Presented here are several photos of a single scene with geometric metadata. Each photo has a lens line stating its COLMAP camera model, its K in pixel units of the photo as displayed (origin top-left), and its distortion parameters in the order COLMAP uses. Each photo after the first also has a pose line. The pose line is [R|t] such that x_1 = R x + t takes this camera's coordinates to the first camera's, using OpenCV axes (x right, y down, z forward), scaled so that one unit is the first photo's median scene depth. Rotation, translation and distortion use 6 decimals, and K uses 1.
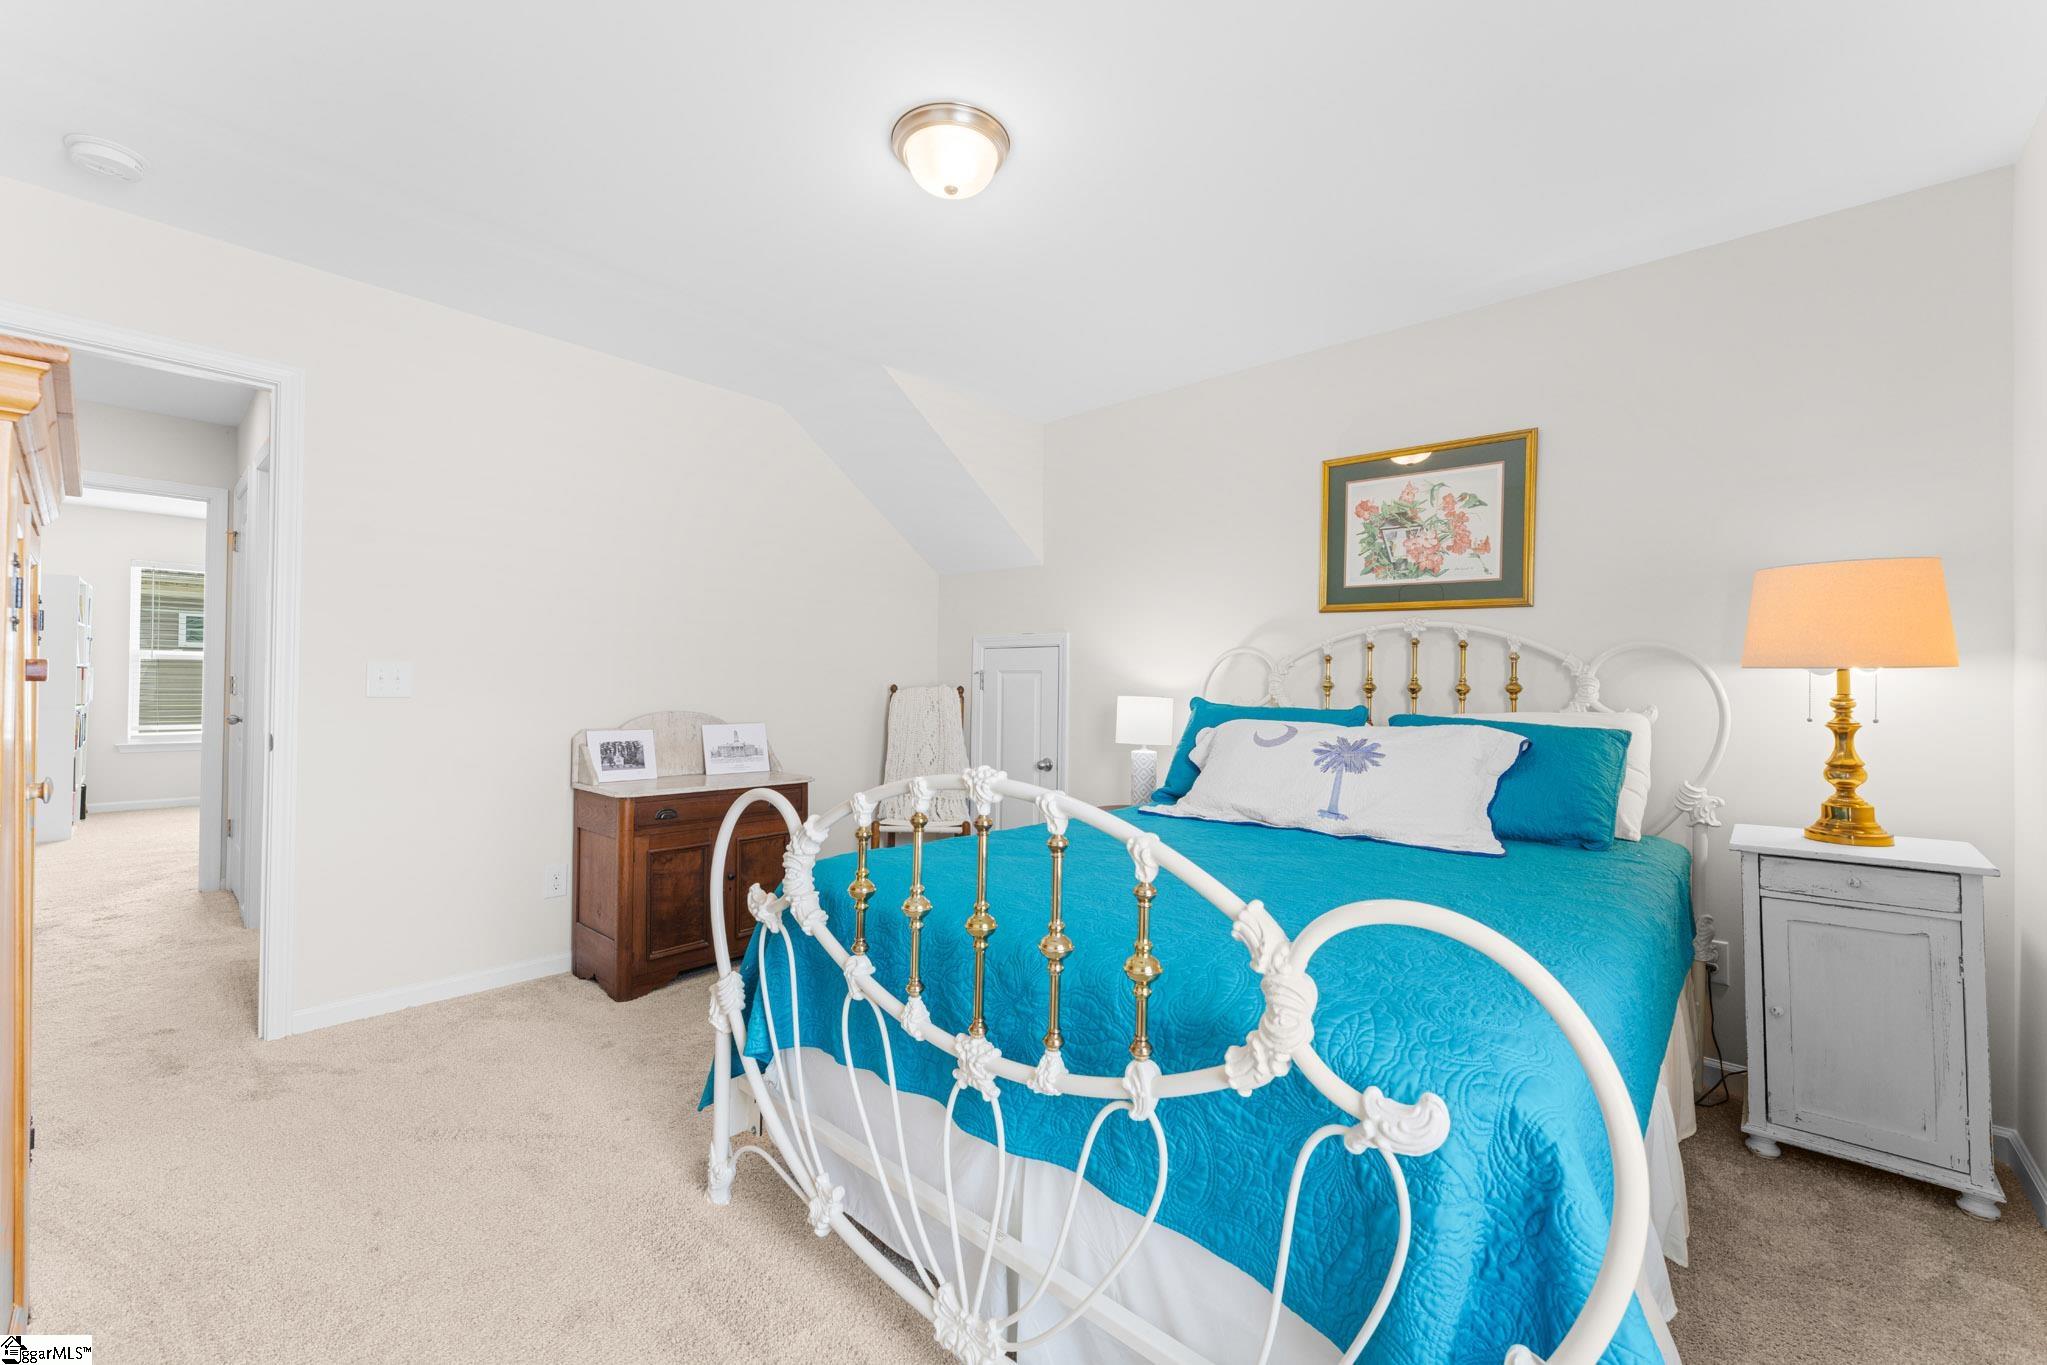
lens RADIAL K [[825.4, 0, 1027.5], [0, 825.4, 684.6], [0, 0, 1]] dist [-0.000462, -0.000132]
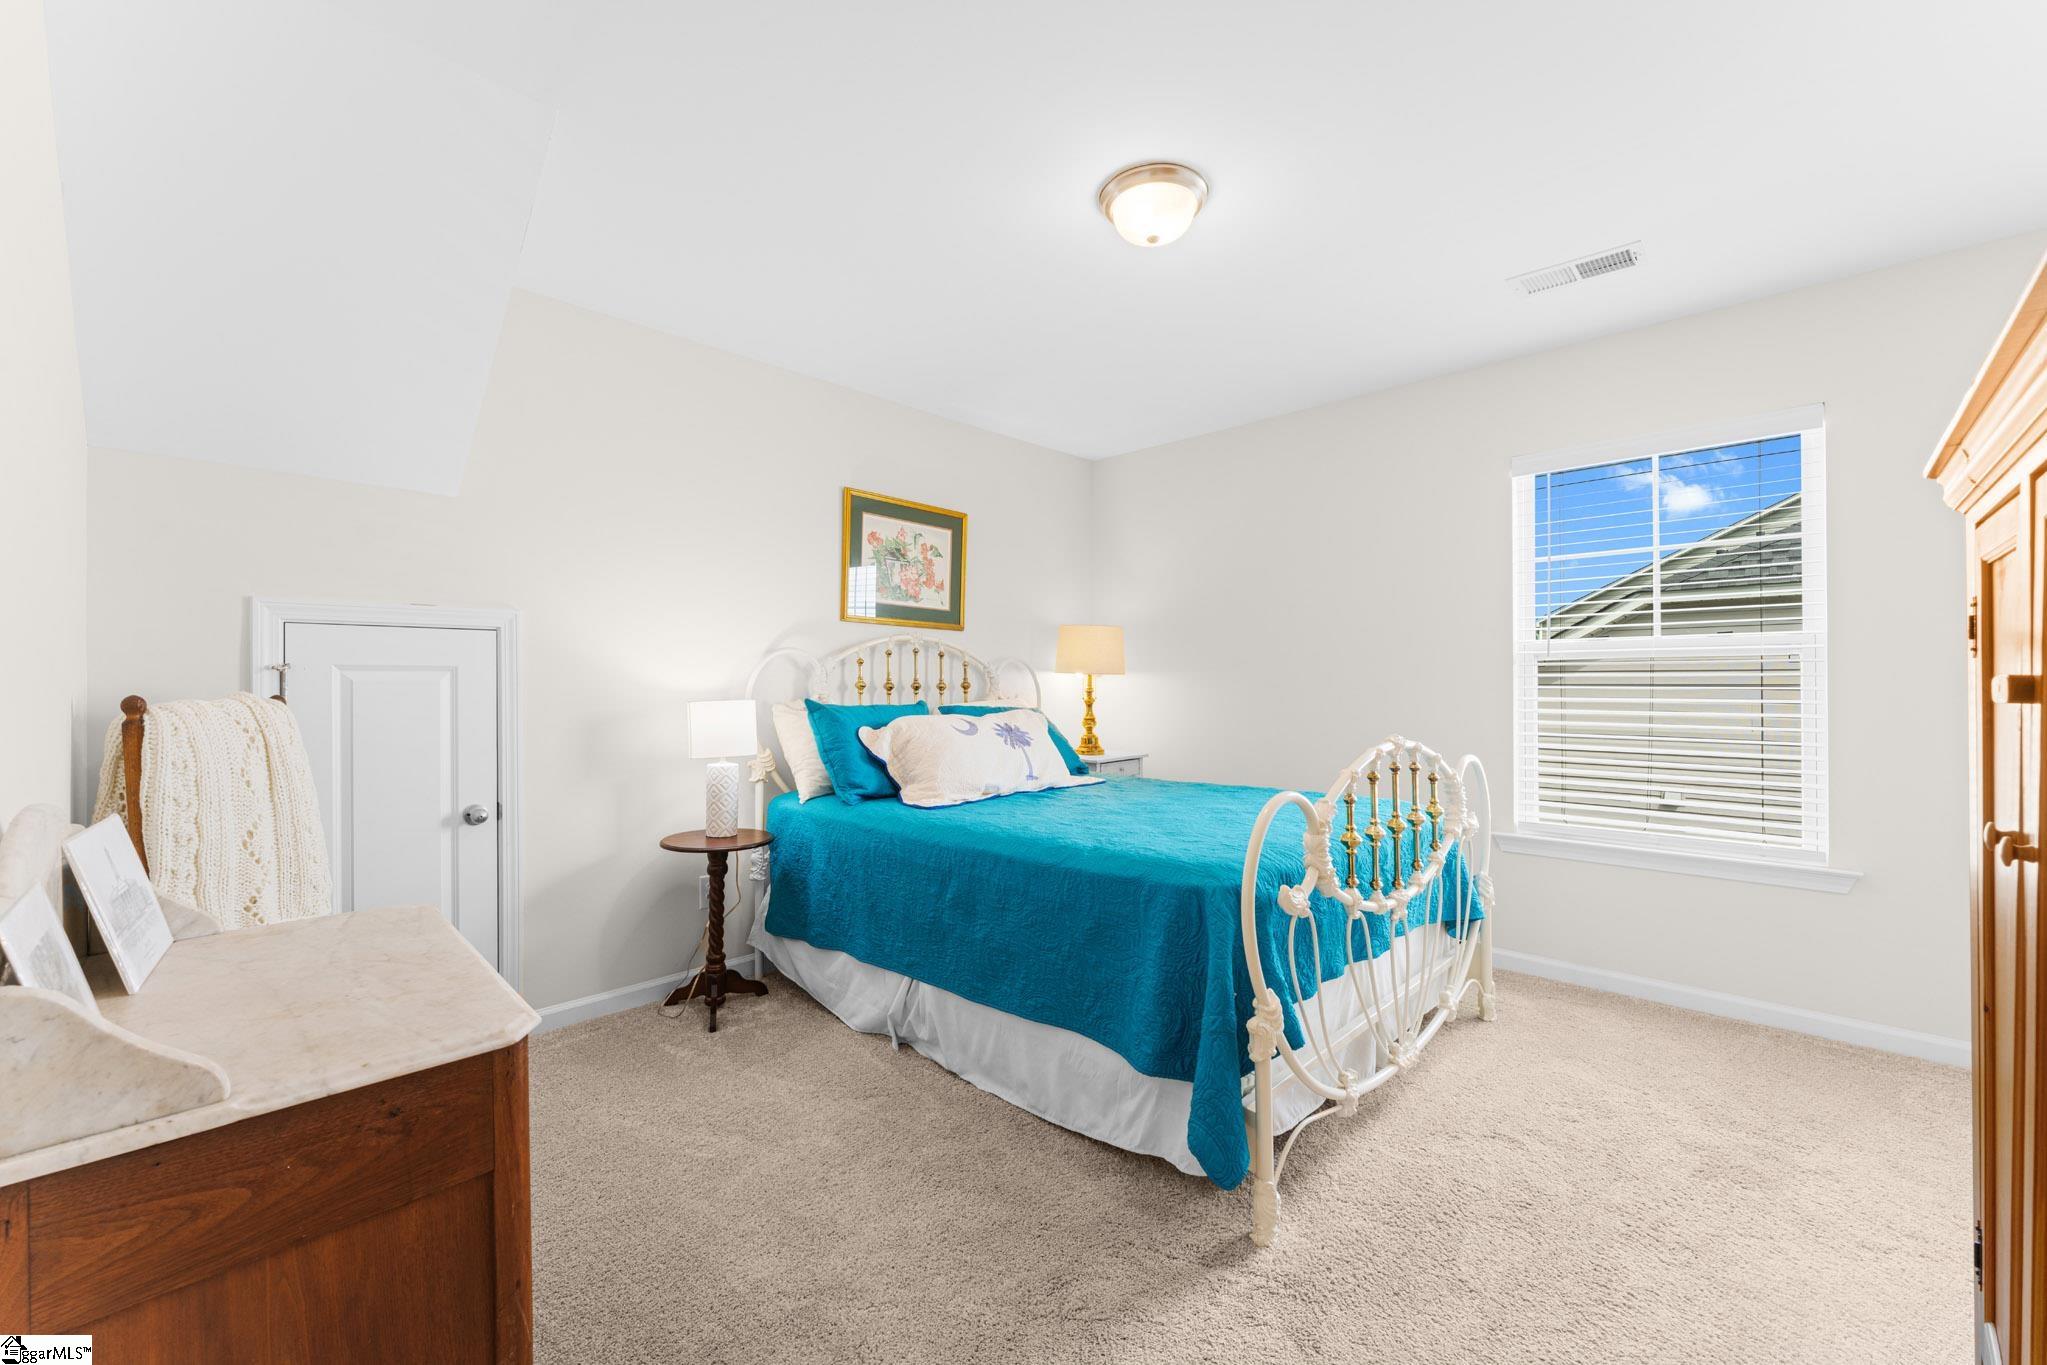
lens RADIAL K [[825.4, 0, 1027.1], [0, 825.4, 676.5], [0, 0, 1]] dist [-0.000462, -0.000132]
pose [[0.036173, -0.006086, 0.999327, -0.831666], [-0.000926, 0.999981, 0.006123, -0.019082], [-0.999345, -0.001147, 0.036167, 0.767291]]
